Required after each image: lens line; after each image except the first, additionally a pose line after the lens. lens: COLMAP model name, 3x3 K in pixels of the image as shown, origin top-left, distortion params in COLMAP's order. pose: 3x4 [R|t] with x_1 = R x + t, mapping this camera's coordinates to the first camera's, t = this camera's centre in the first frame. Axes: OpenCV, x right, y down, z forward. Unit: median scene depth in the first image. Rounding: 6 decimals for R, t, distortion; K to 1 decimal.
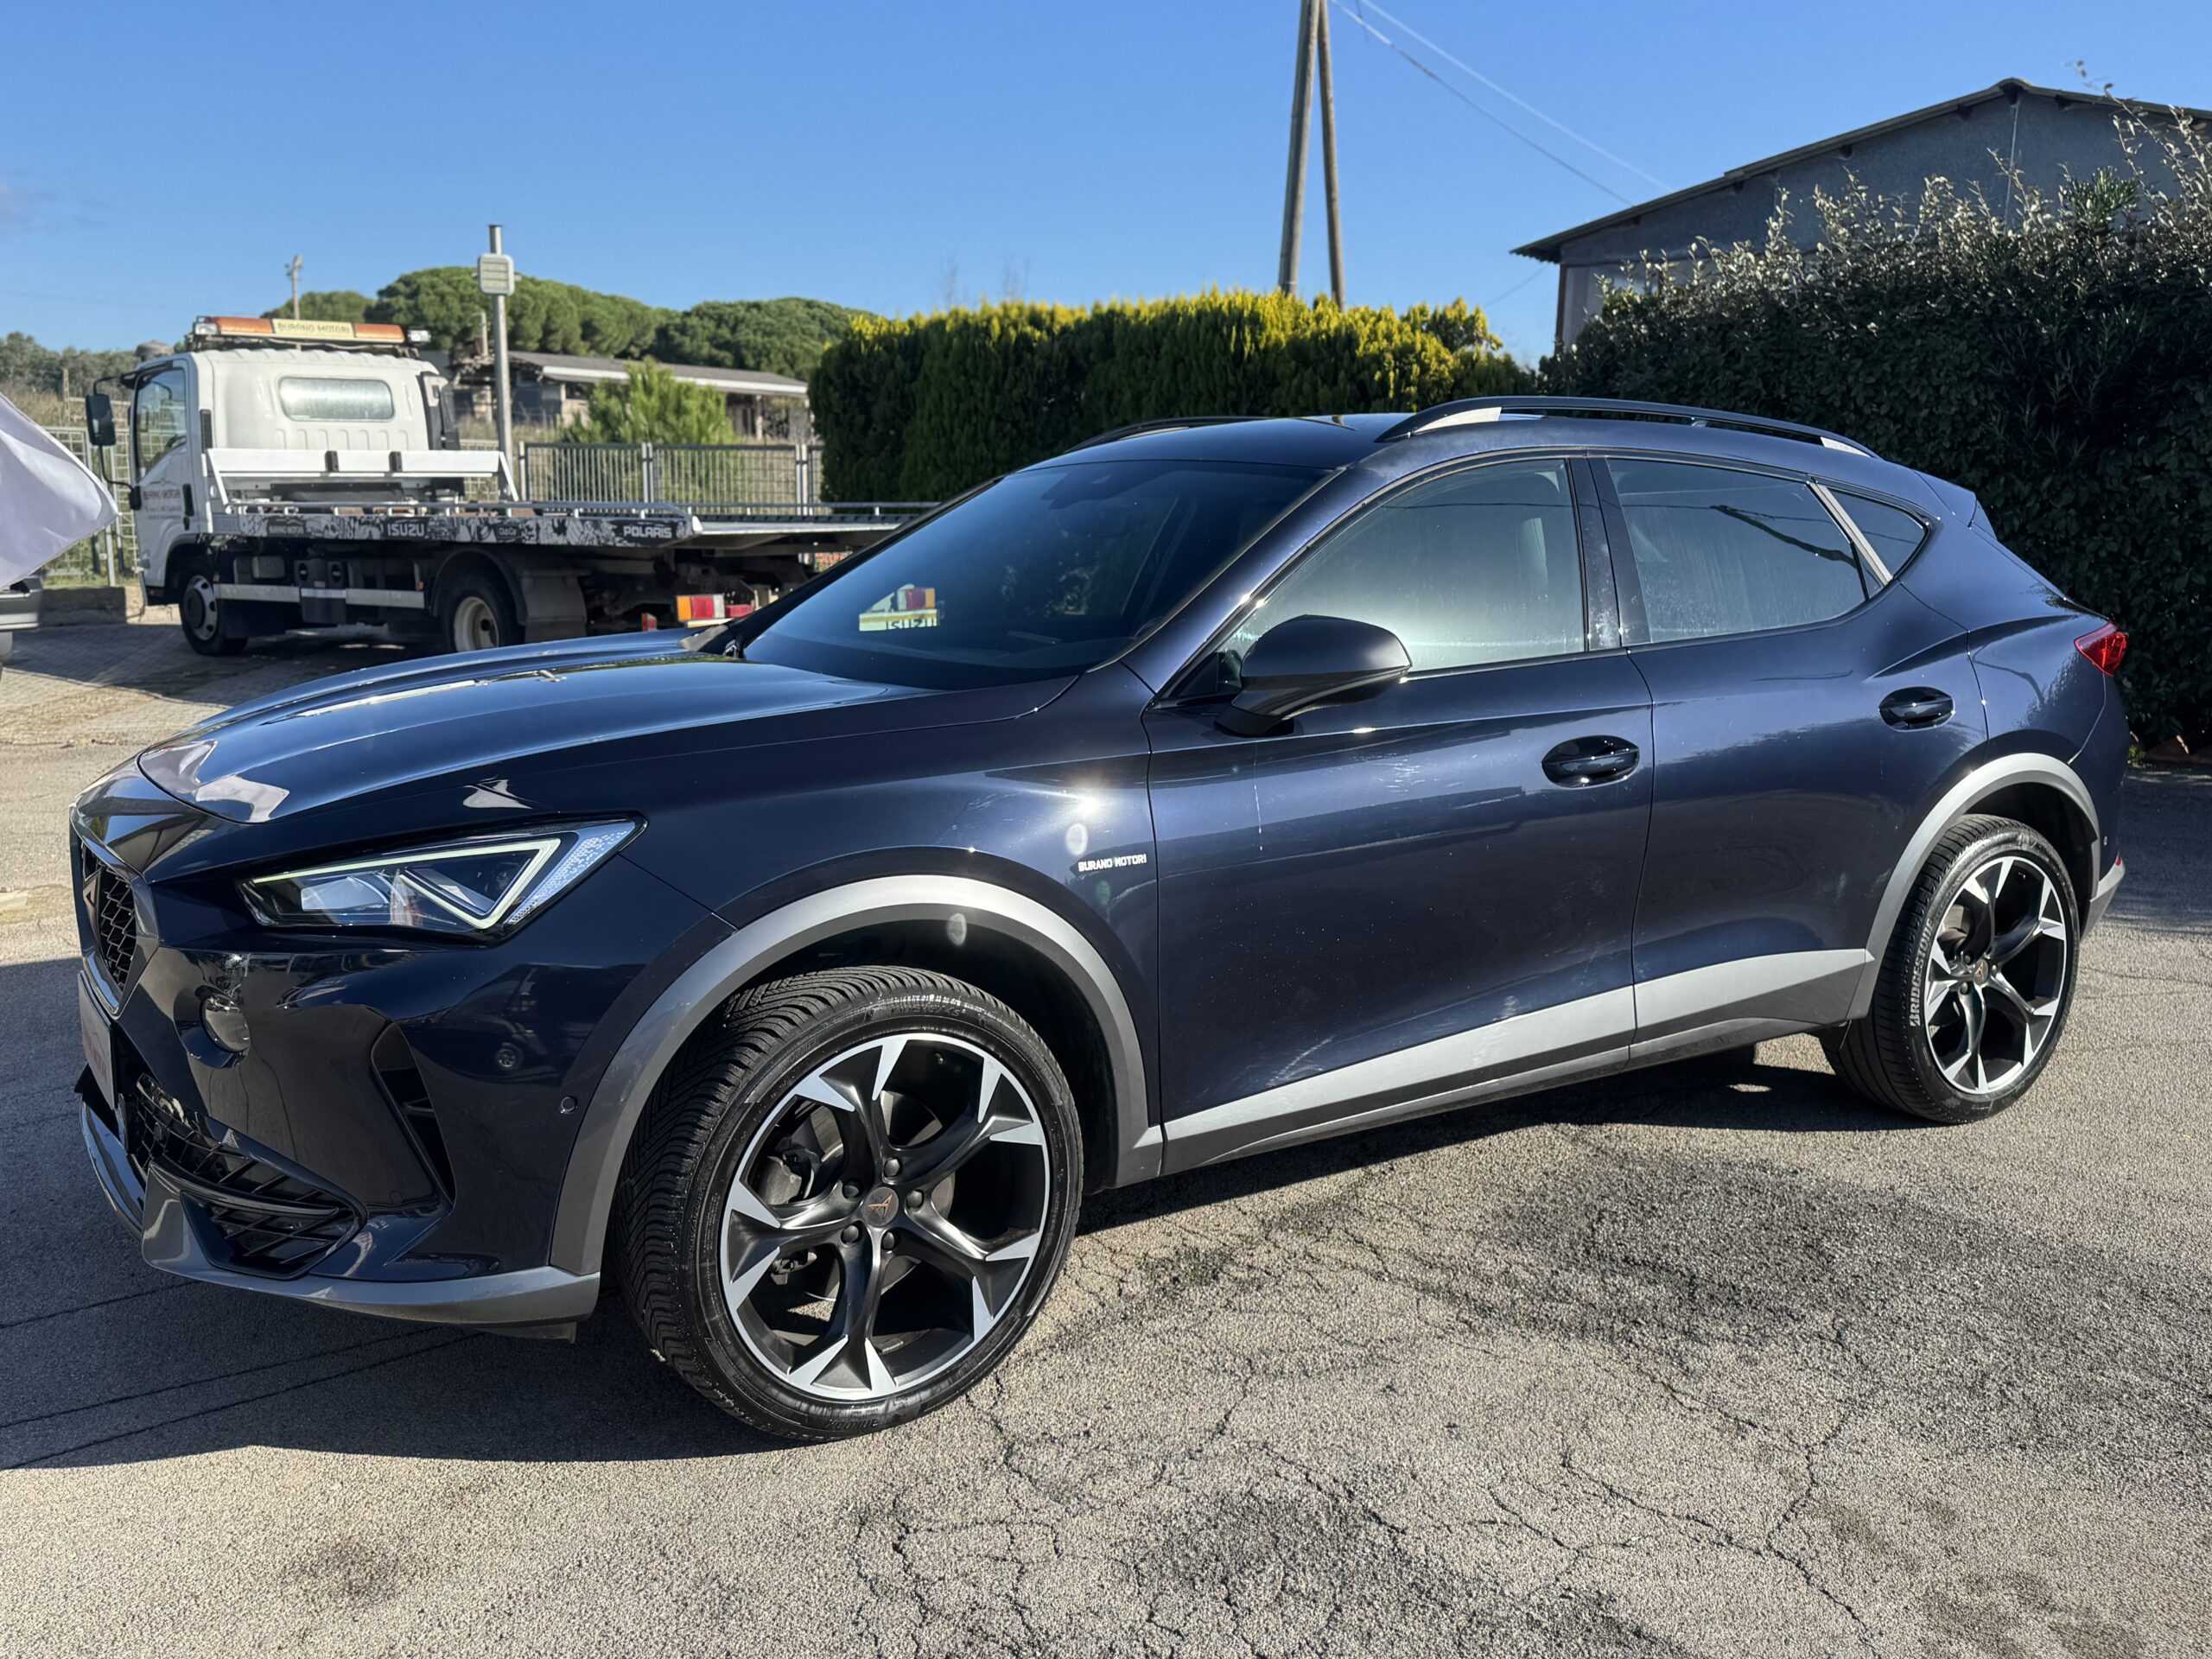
lens RADIAL K [[1864.4, 0, 1104.2], [0, 1864.4, 834.0], [0, 0, 1]] dist [0.187030, -0.382478]
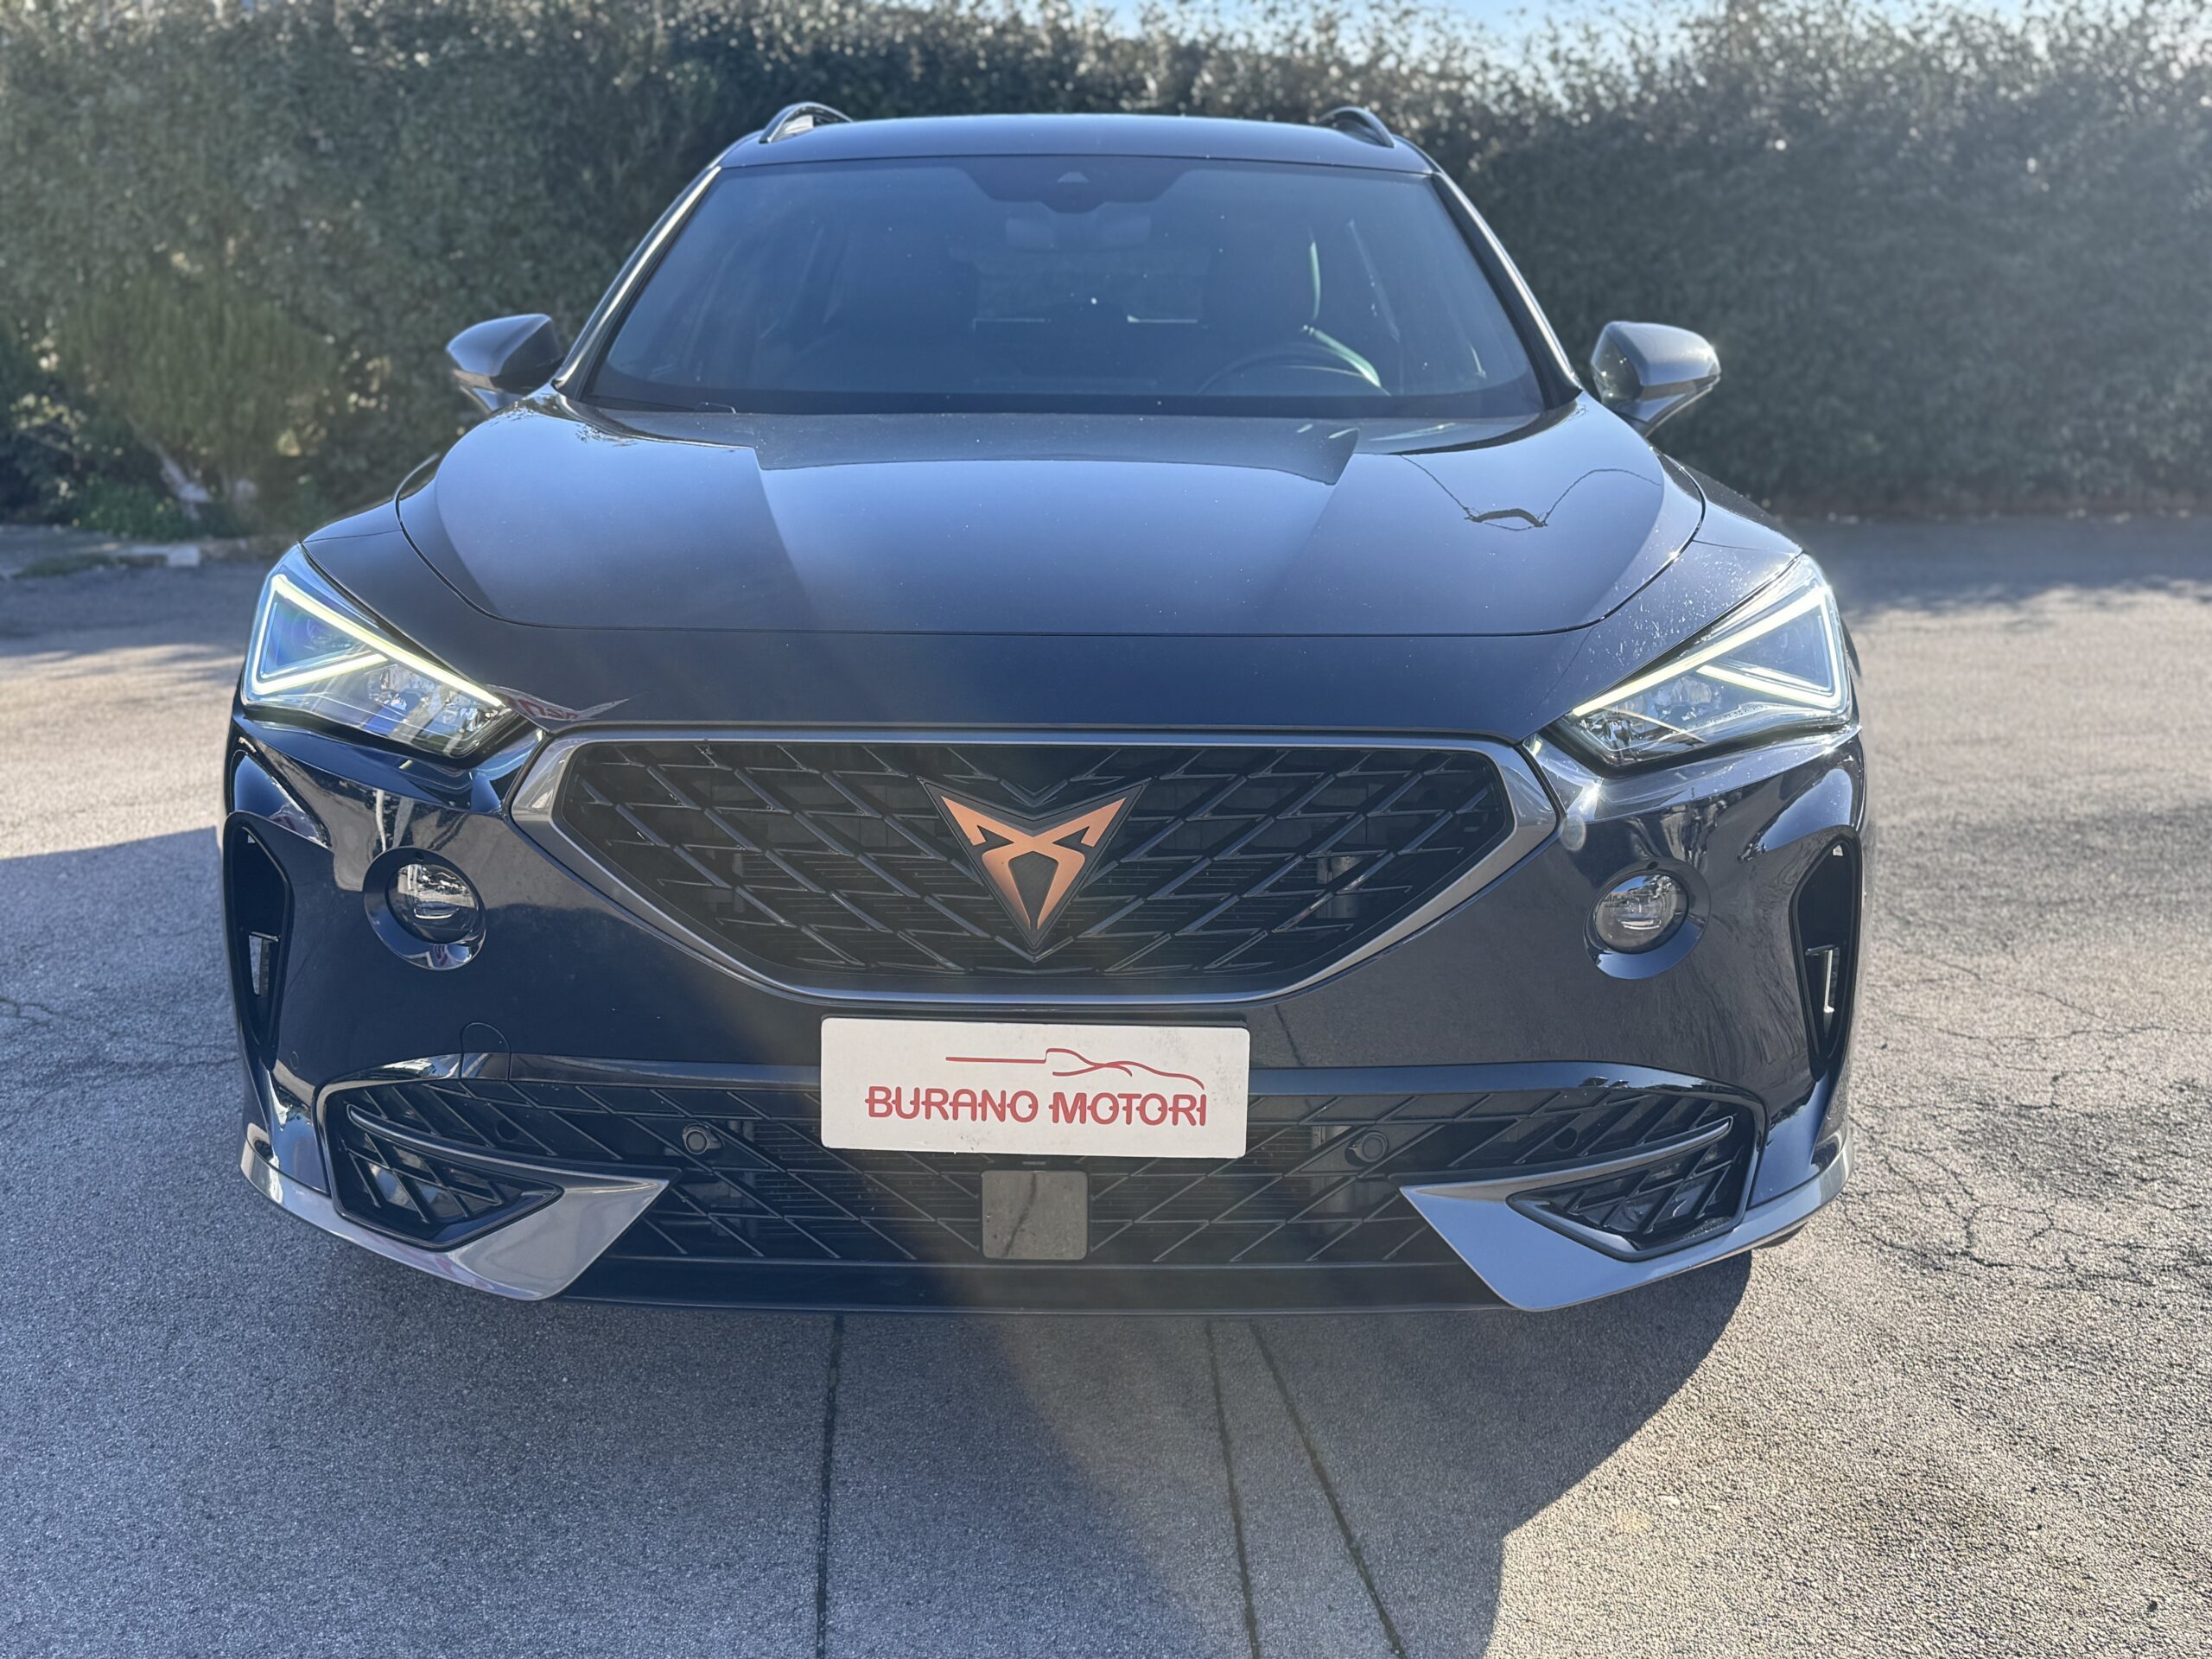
lens RADIAL K [[2143.5, 0, 1082.0], [0, 2143.5, 825.6], [0, 0, 1]] dist [0.136409, -0.278253]
pose [[0.561876, -0.196613, 0.803517, -0.266032], [0.139826, 0.979940, 0.142006, -0.016136], [-0.815319, 0.032563, 0.578096, 0.156356]]
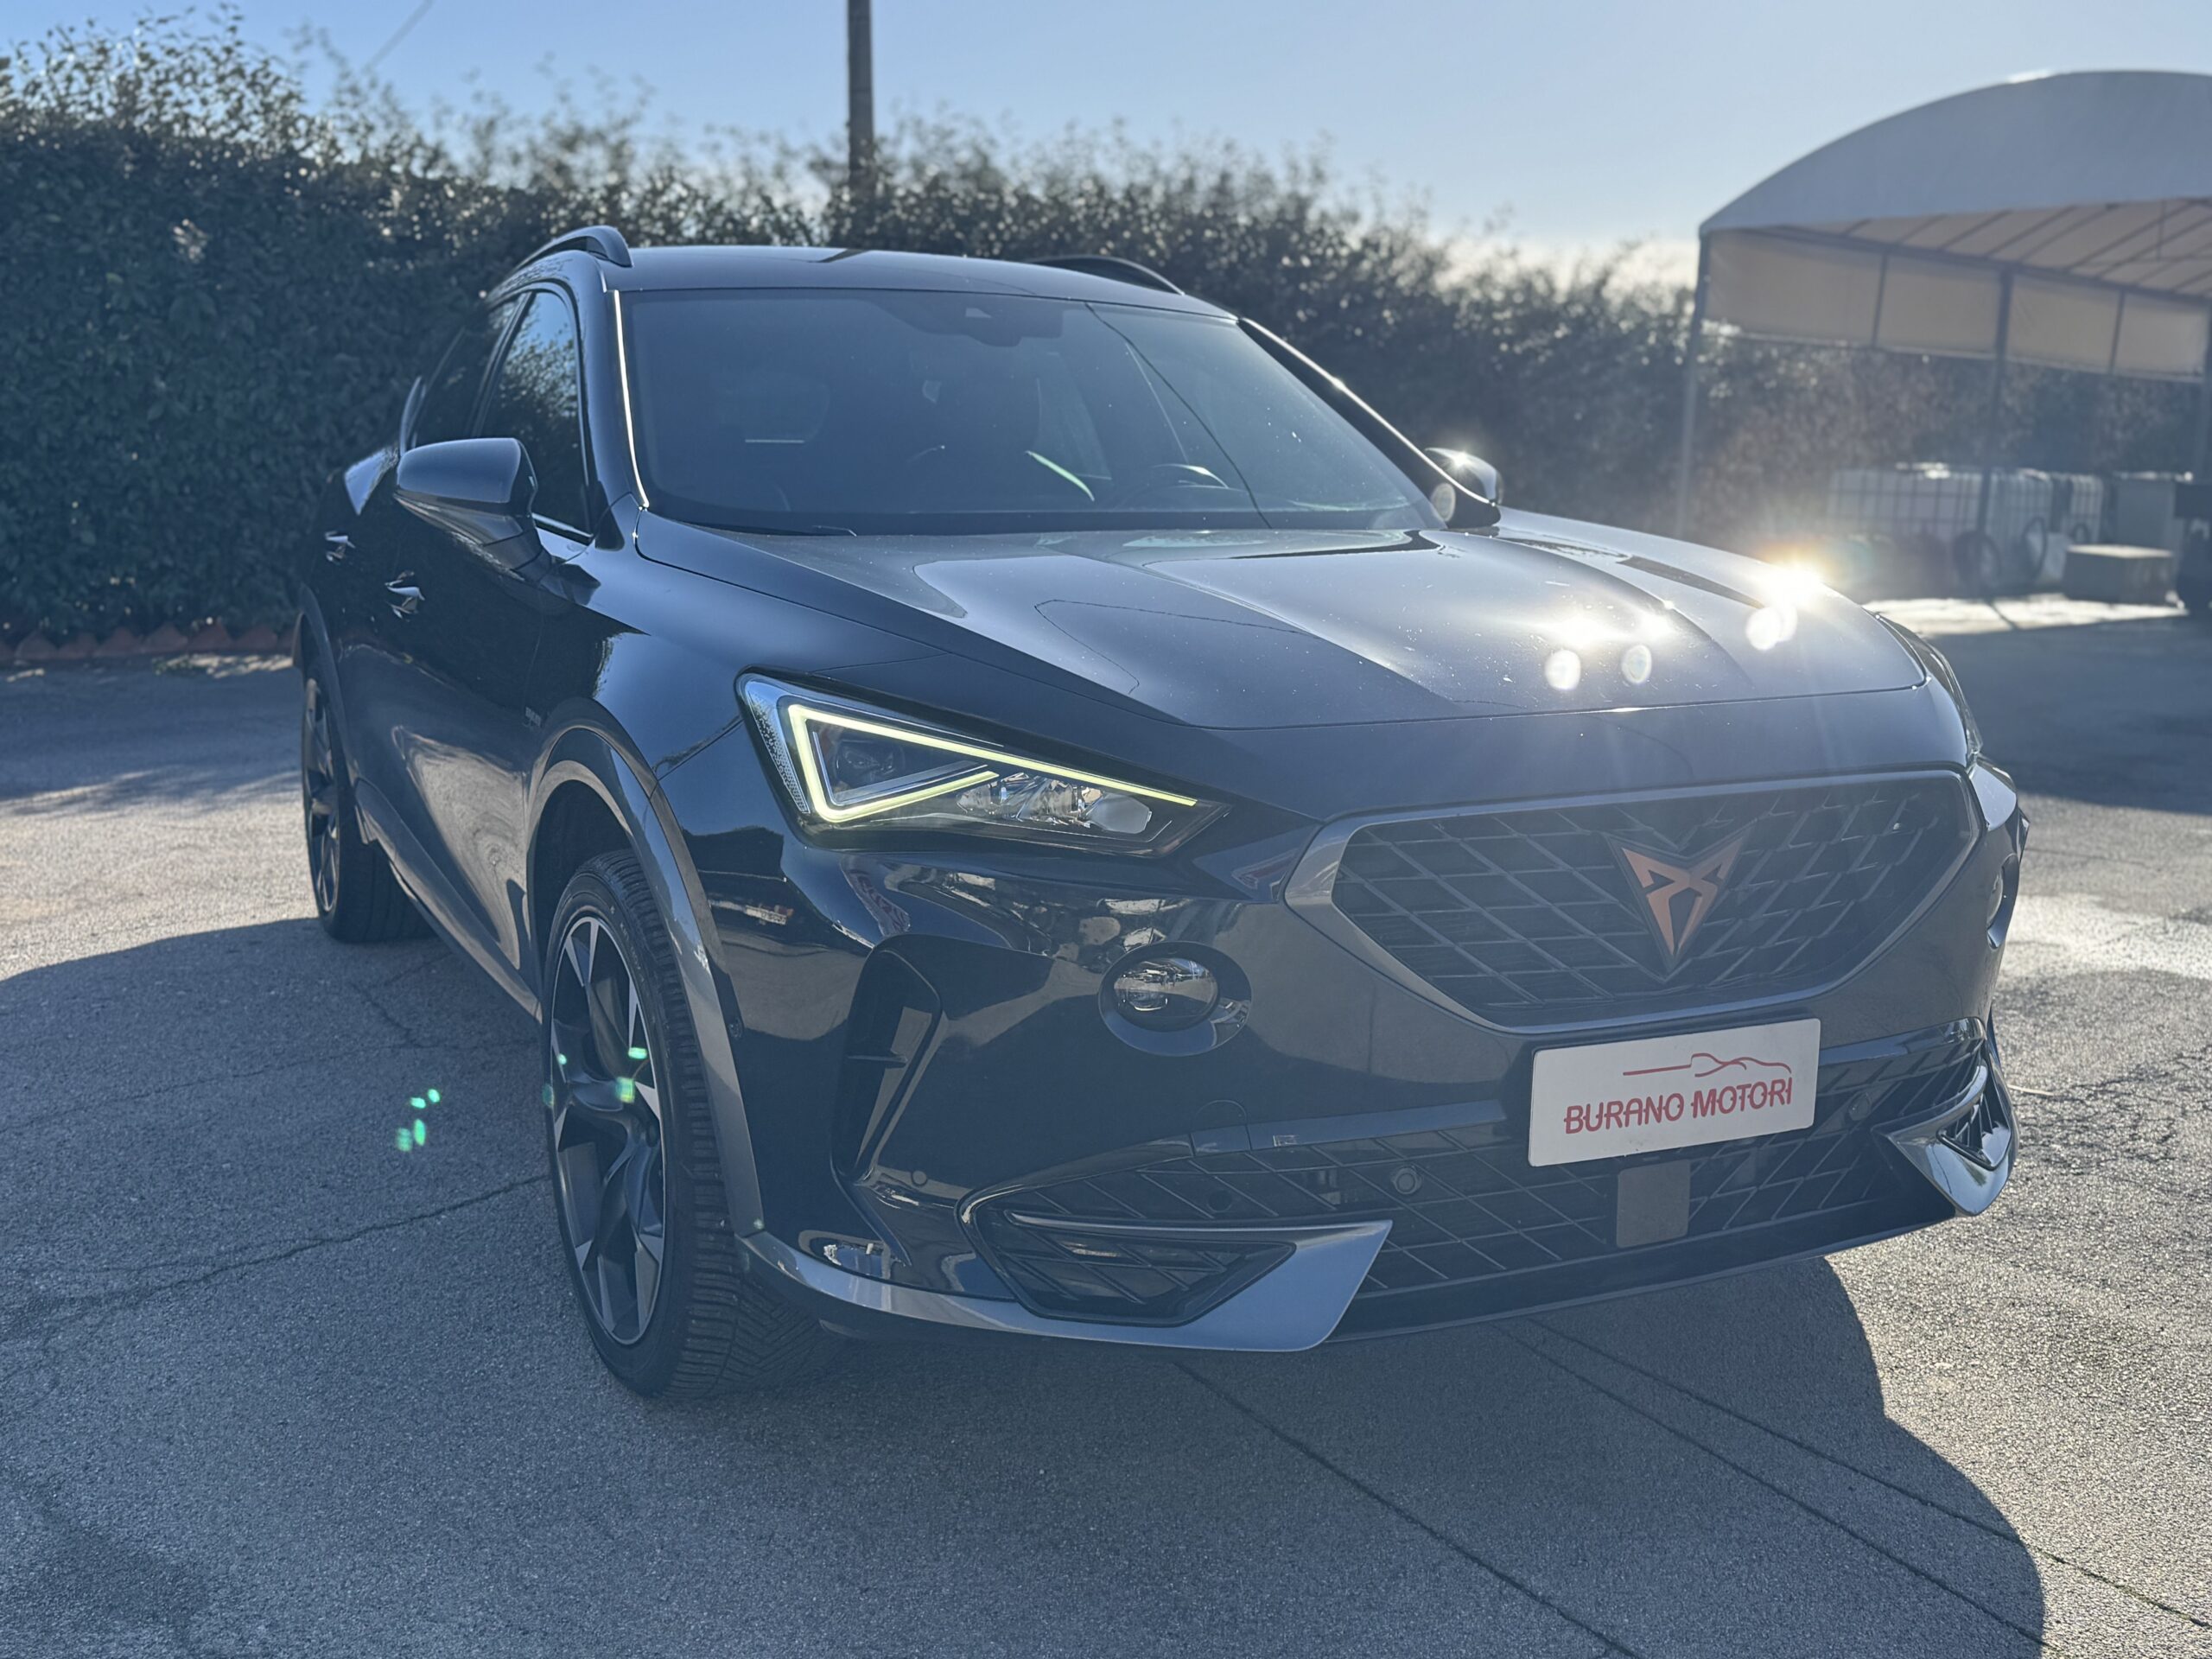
lens RADIAL K [[2160.4, 0, 1049.3], [0, 2160.4, 835.6], [0, 0, 1]] dist [0.149589, -0.284731]
pose [[0.137889, -0.188102, 0.972422, -0.336866], [0.164201, 0.972556, 0.164845, -0.038319], [-0.976742, 0.136942, 0.164991, 0.278089]]
